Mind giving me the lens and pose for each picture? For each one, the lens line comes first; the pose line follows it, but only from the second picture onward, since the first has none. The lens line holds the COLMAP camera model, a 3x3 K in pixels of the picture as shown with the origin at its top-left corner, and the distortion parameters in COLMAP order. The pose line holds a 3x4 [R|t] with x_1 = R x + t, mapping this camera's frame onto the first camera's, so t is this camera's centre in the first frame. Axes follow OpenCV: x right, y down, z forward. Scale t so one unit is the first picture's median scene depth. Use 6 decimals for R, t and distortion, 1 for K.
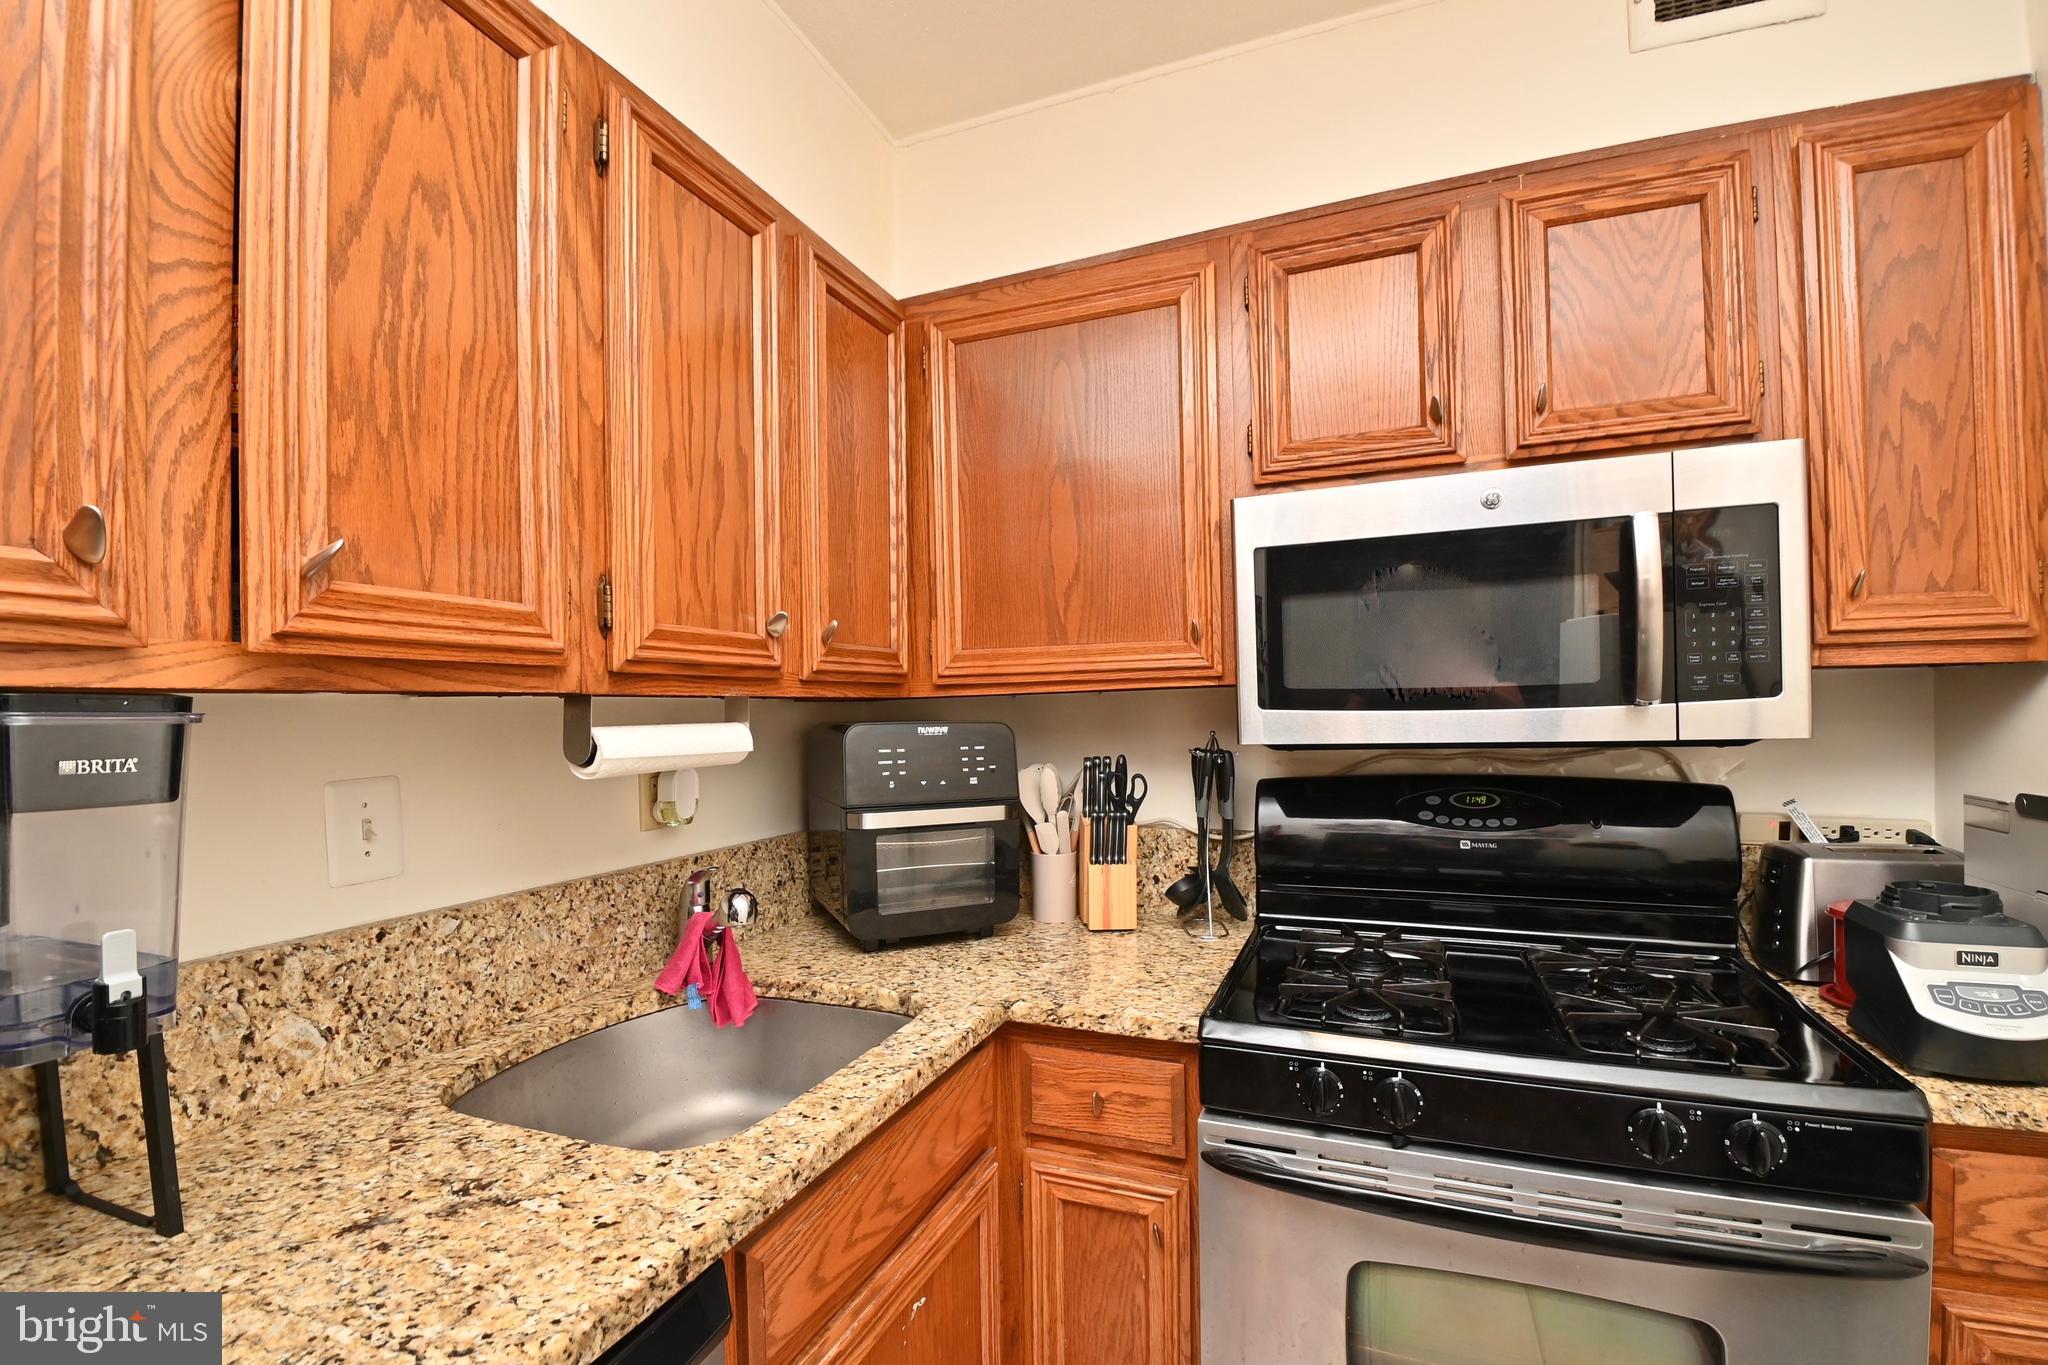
lens RADIAL K [[899.0, 0, 1040.9], [0, 899.0, 712.3], [0, 0, 1]] dist [0.018900, -0.023548]
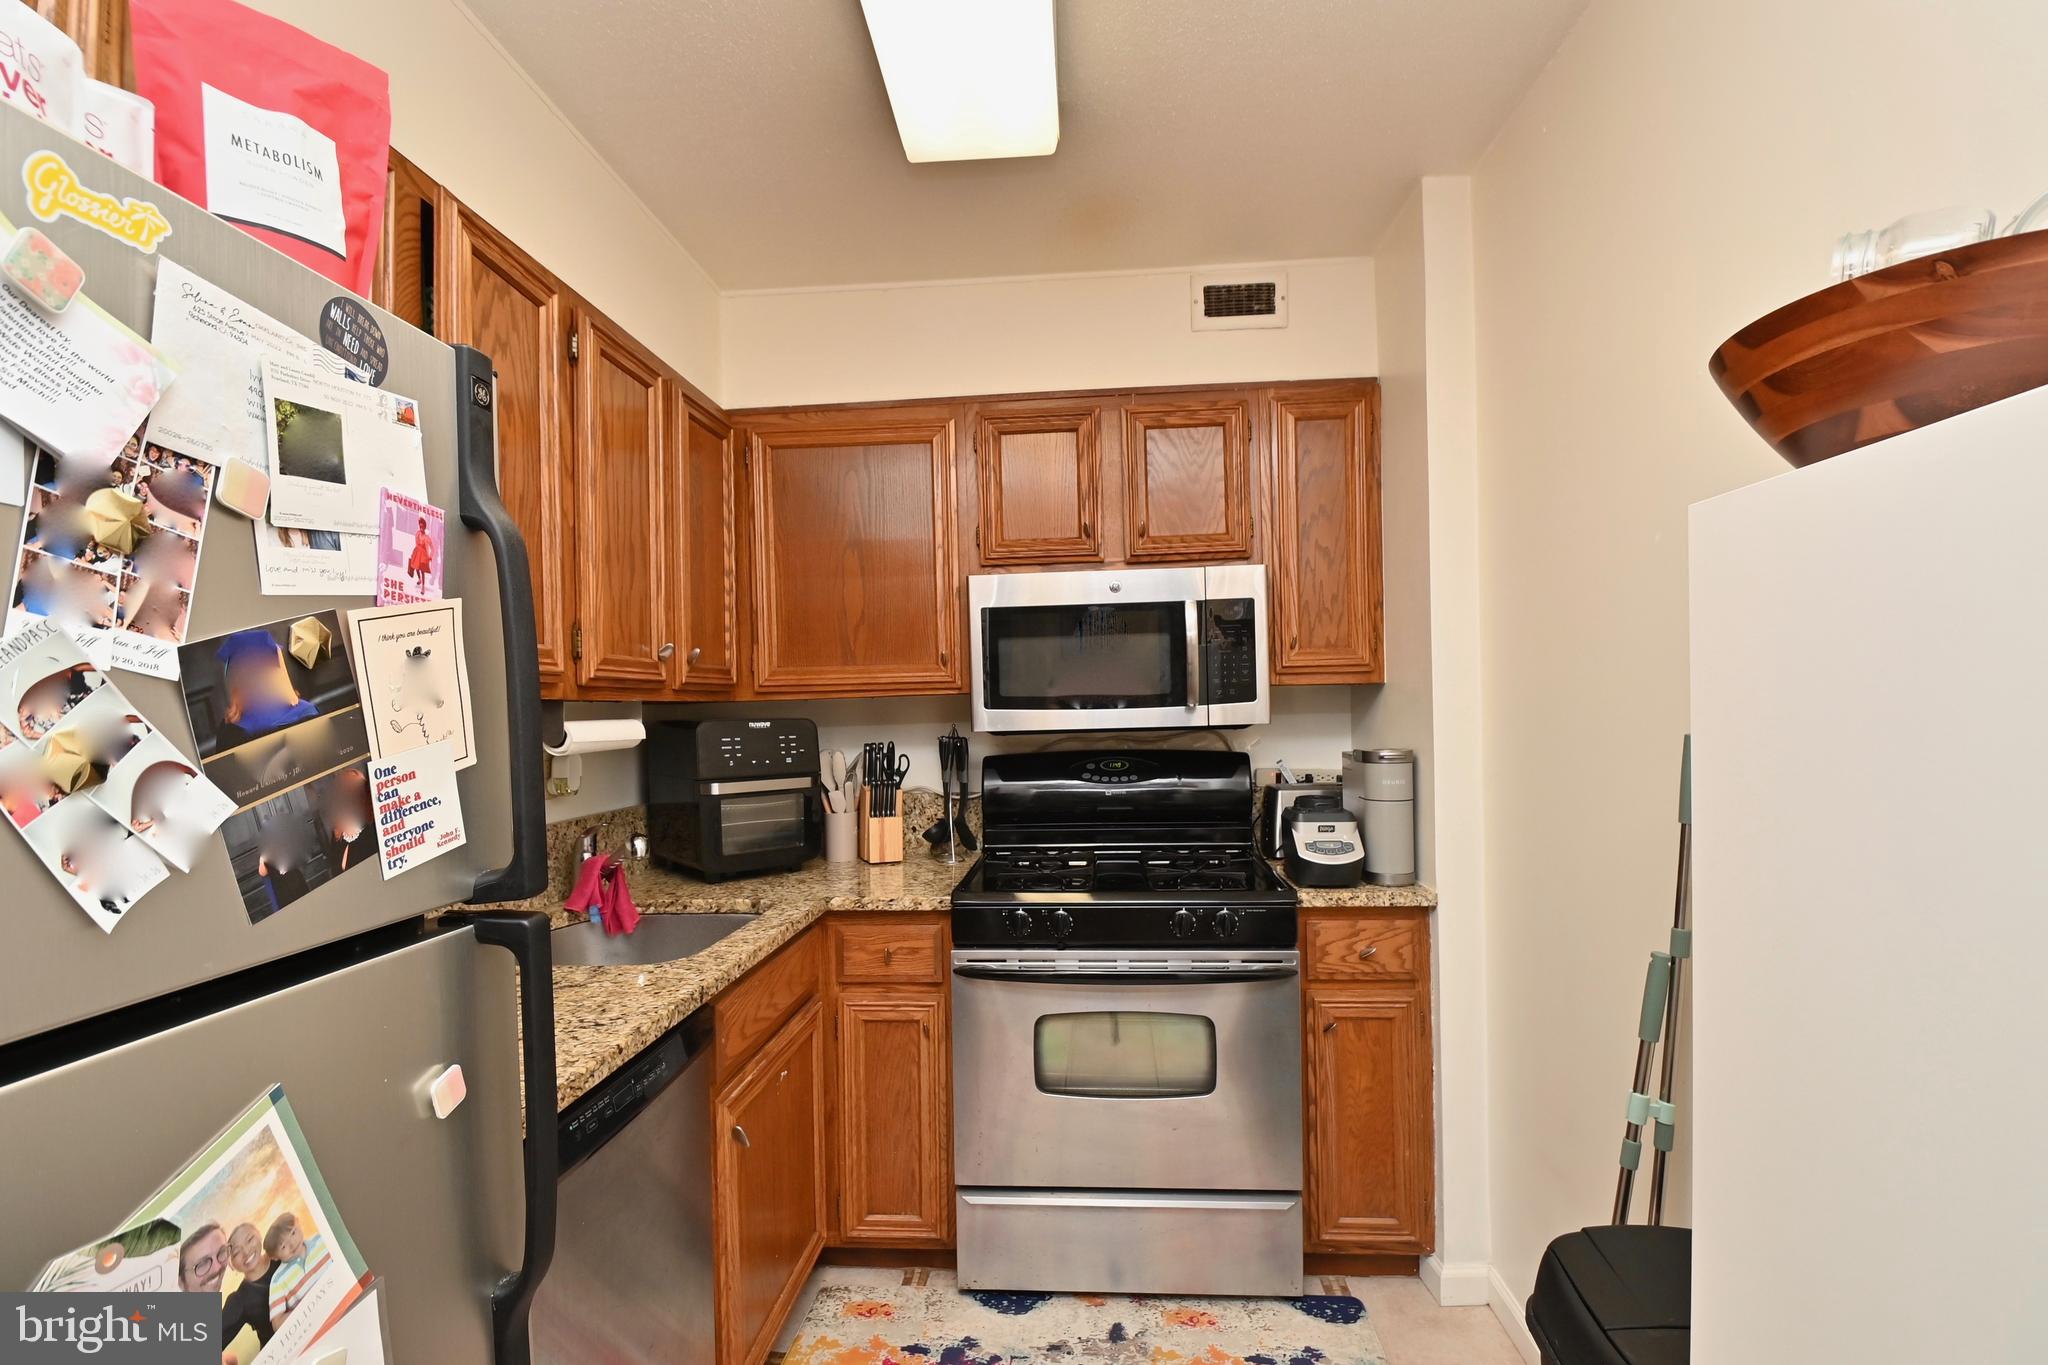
lens RADIAL K [[899.0, 0, 1040.9], [0, 899.0, 712.3], [0, 0, 1]] dist [0.018900, -0.023548]
pose [[0.953656, -0.003553, 0.300878, -0.143614], [0.004143, 0.999991, -0.001322, 0.004810], [-0.300870, 0.002508, 0.953662, -0.554809]]
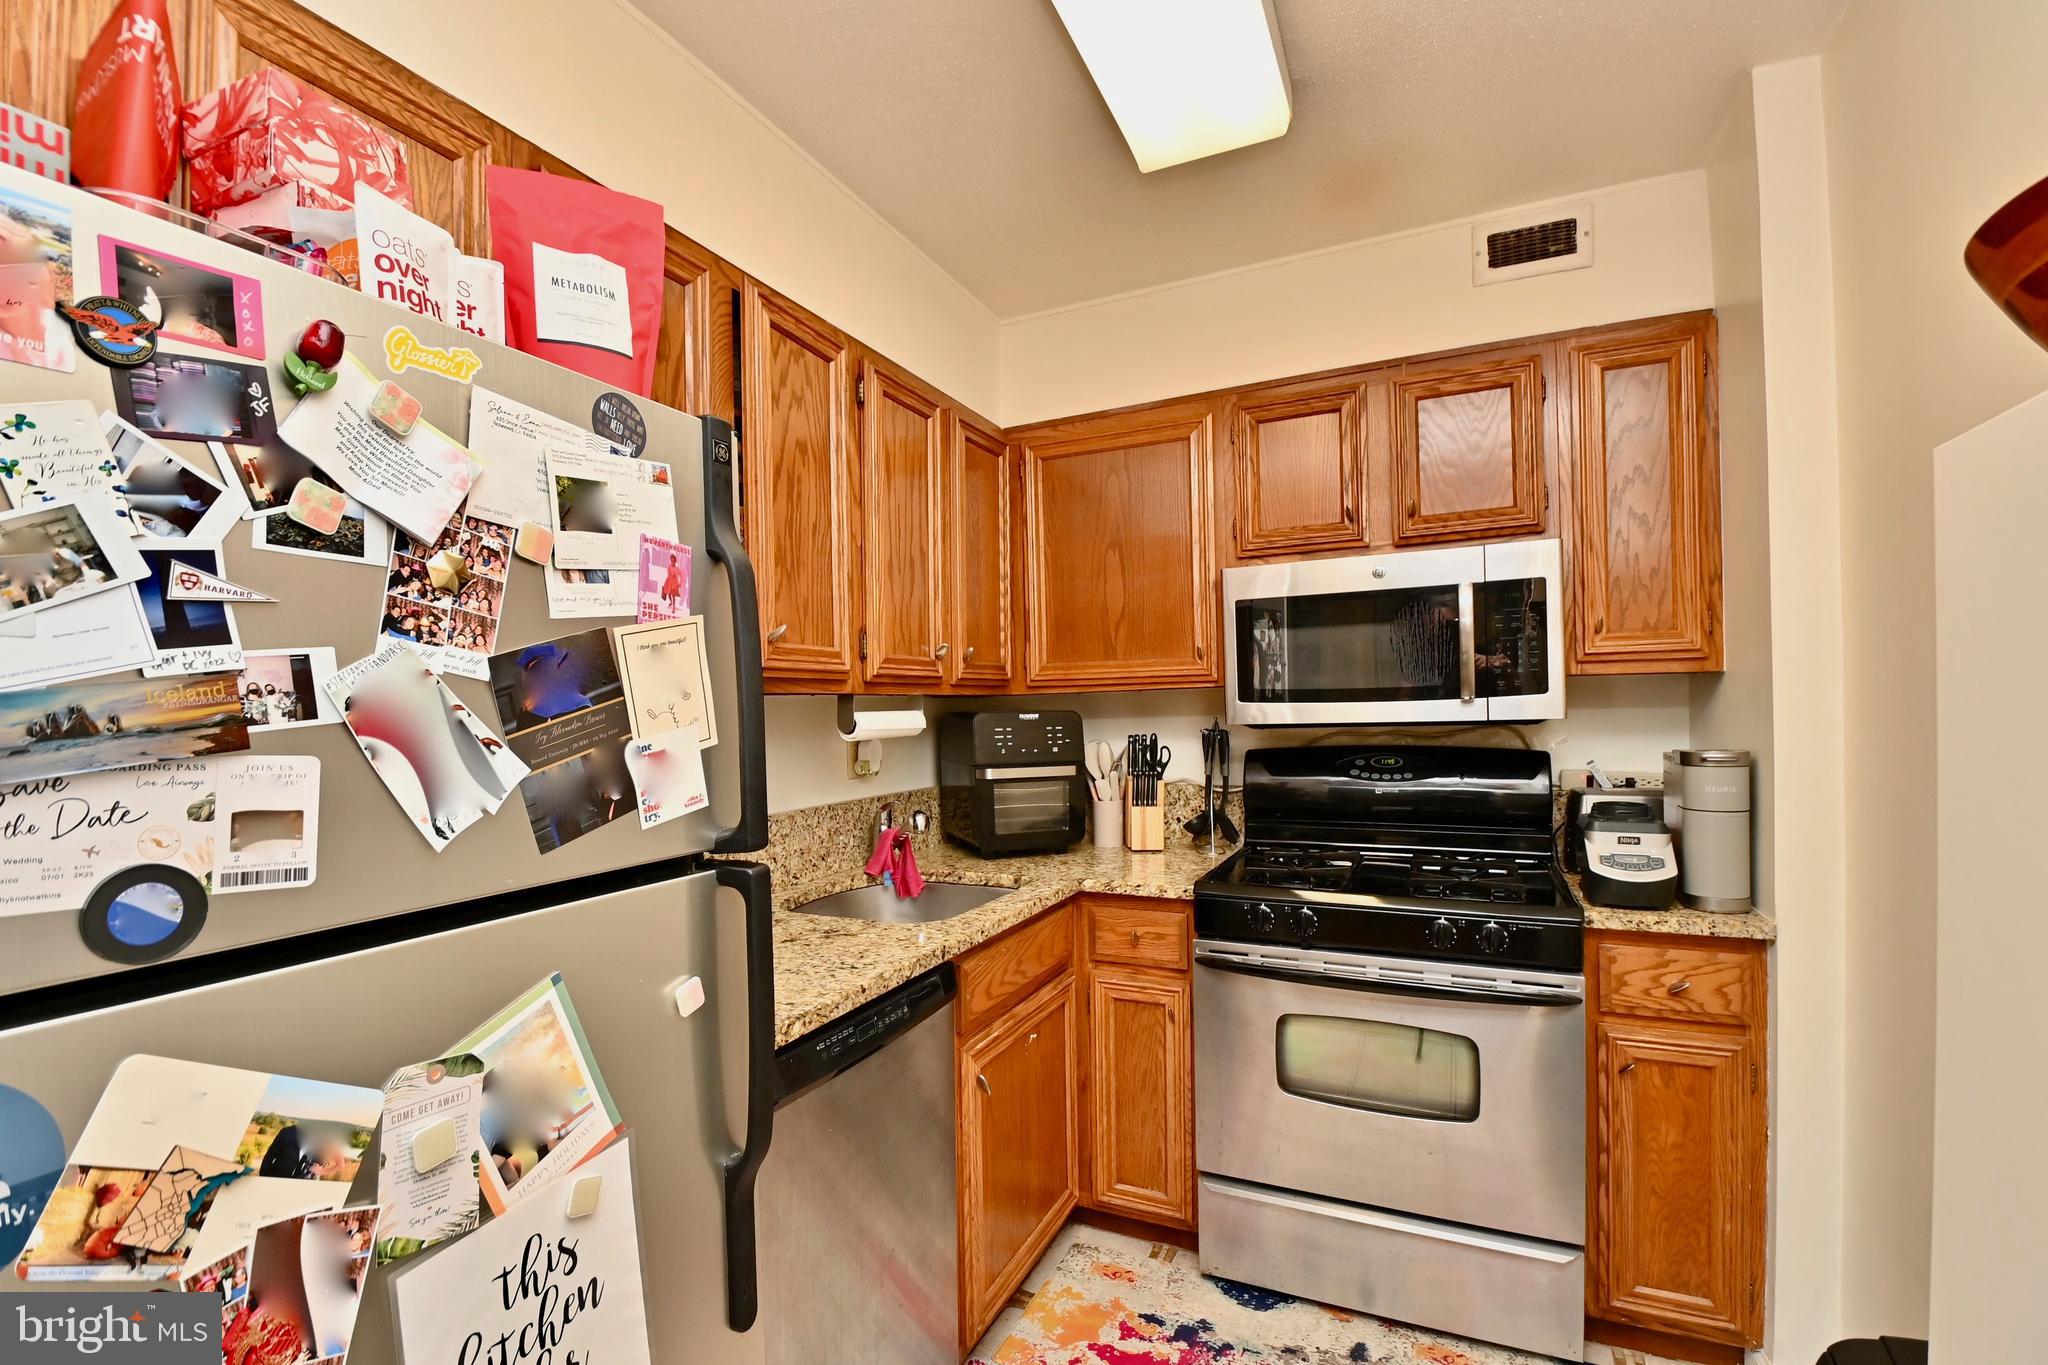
lens RADIAL K [[899.0, 0, 1040.9], [0, 899.0, 712.3], [0, 0, 1]] dist [0.018900, -0.023548]
pose [[0.998454, -0.000982, -0.055567, -0.016902], [0.001277, 0.999985, 0.005281, 0.005955], [0.055561, -0.005344, 0.998441, -0.610644]]
